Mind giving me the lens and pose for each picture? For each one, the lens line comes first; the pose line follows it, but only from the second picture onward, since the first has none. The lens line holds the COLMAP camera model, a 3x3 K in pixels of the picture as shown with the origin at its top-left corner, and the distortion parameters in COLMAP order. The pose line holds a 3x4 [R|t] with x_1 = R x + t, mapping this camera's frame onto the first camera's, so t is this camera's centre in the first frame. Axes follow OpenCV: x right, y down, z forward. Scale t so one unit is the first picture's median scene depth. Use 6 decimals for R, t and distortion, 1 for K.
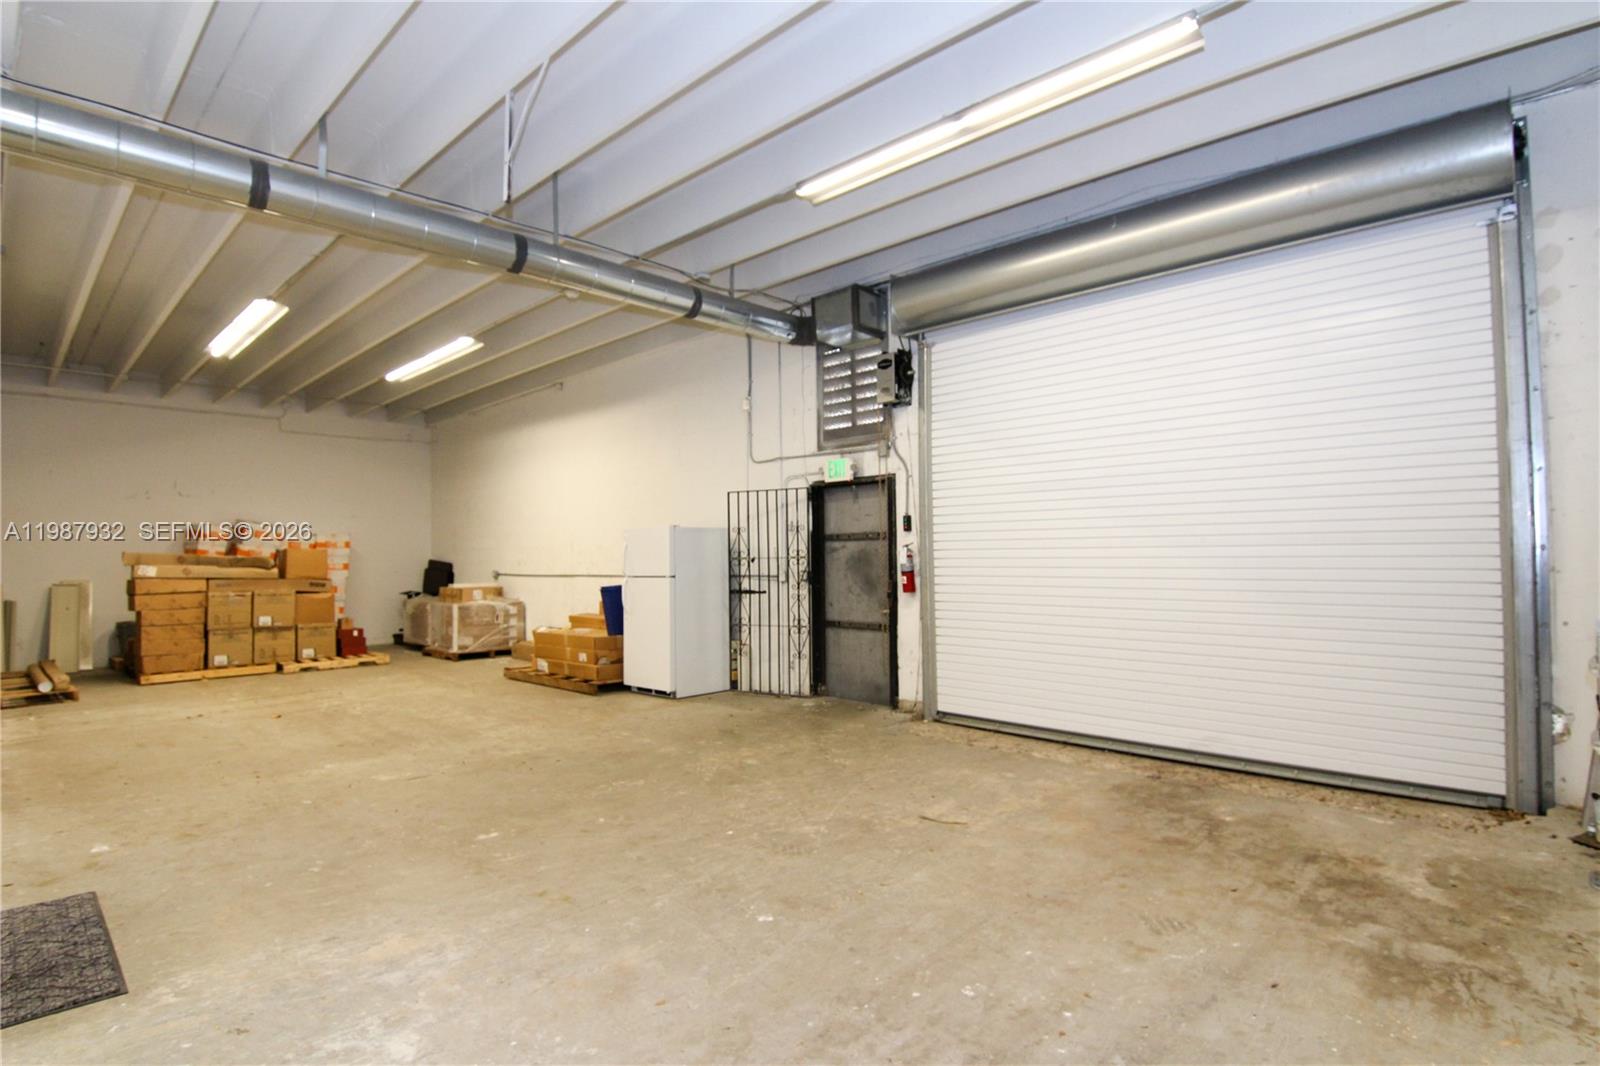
lens RADIAL K [[809.1, 0, 799.9], [0, 809.1, 529.9], [0, 0, 1]] dist [-0.012620, -0.006038]
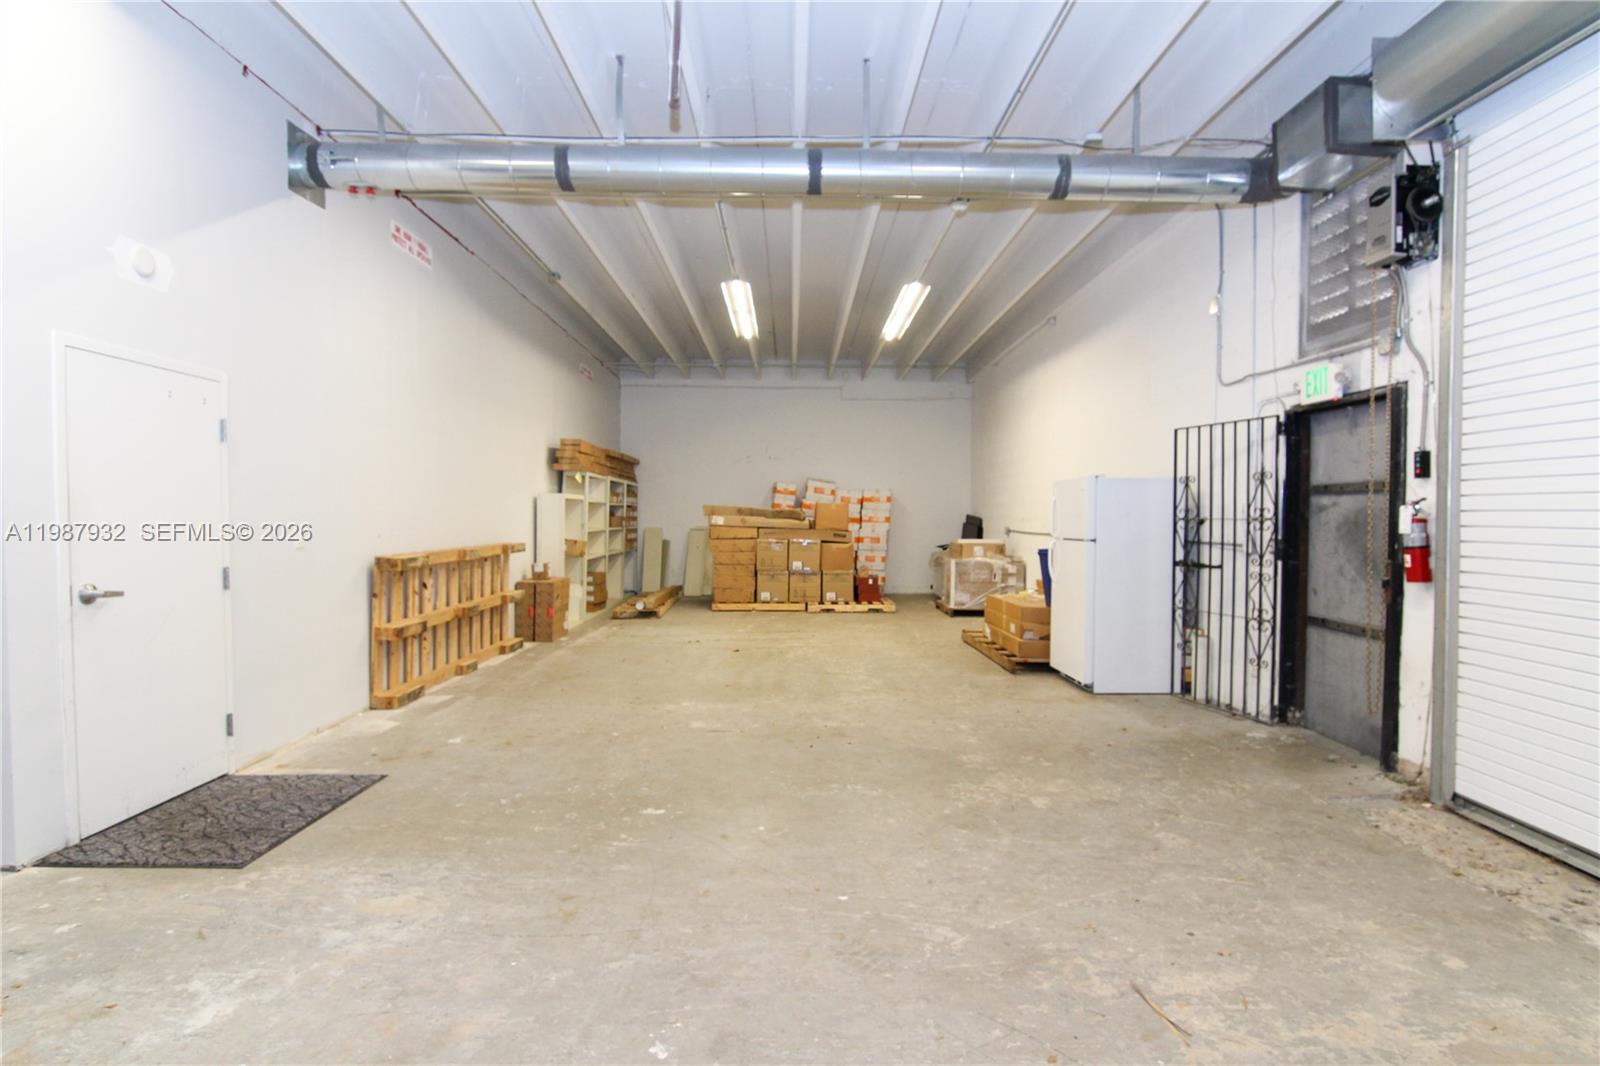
lens RADIAL K [[809.1, 0, 805.5], [0, 809.1, 531.7], [0, 0, 1]] dist [-0.012620, -0.006038]
pose [[0.715482, 0.030327, -0.697973, 0.209456], [0.010026, 0.998509, 0.053663, 0.004457], [0.698559, -0.045393, 0.714111, 0.259577]]
